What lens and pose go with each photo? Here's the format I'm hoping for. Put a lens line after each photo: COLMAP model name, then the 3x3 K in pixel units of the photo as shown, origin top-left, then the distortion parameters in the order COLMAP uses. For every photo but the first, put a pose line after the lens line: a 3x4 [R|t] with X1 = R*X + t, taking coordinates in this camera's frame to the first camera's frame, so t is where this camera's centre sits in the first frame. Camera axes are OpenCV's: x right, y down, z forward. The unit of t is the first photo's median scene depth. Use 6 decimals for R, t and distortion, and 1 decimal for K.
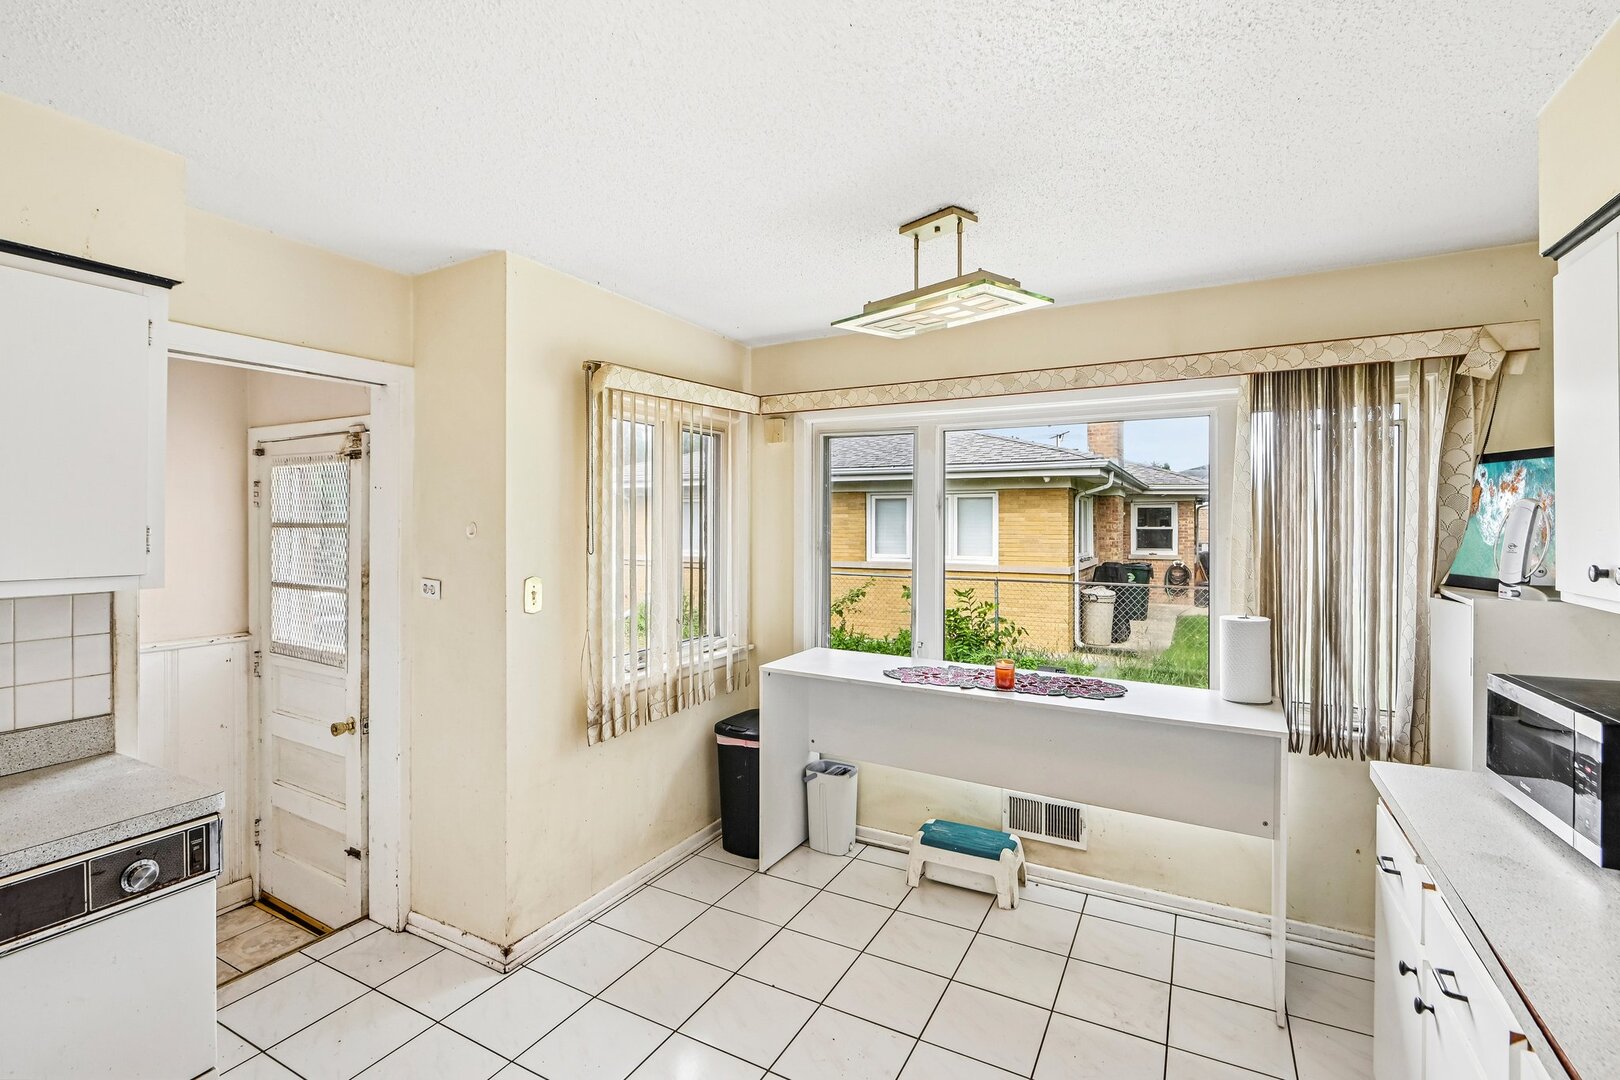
lens RADIAL K [[737.4, 0, 808.7], [0, 737.4, 534.4], [0, 0, 1]] dist [-0.004540, -0.002054]
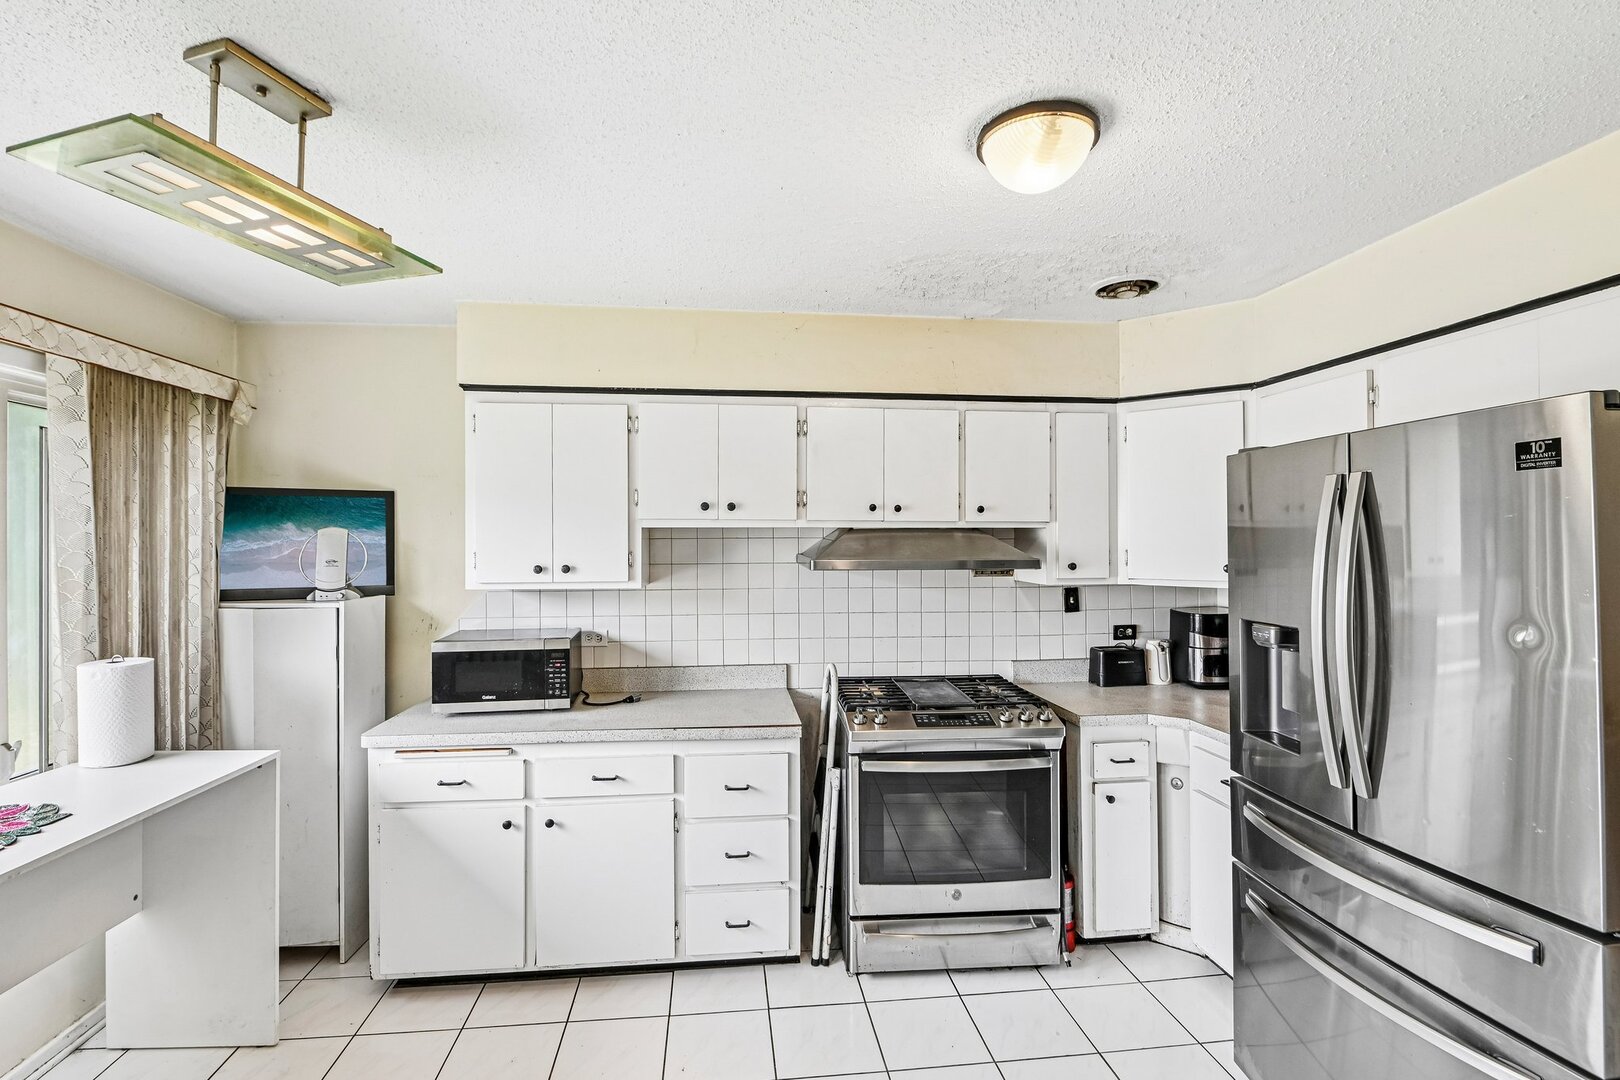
lens RADIAL K [[737.4, 0, 806.7], [0, 737.4, 537.5], [0, 0, 1]] dist [-0.004540, -0.002054]
pose [[-0.567258, 0.007509, 0.823506, -0.550273], [0.010534, 0.999943, -0.001862, -0.016961], [-0.823473, 0.007619, -0.567304, 0.868308]]
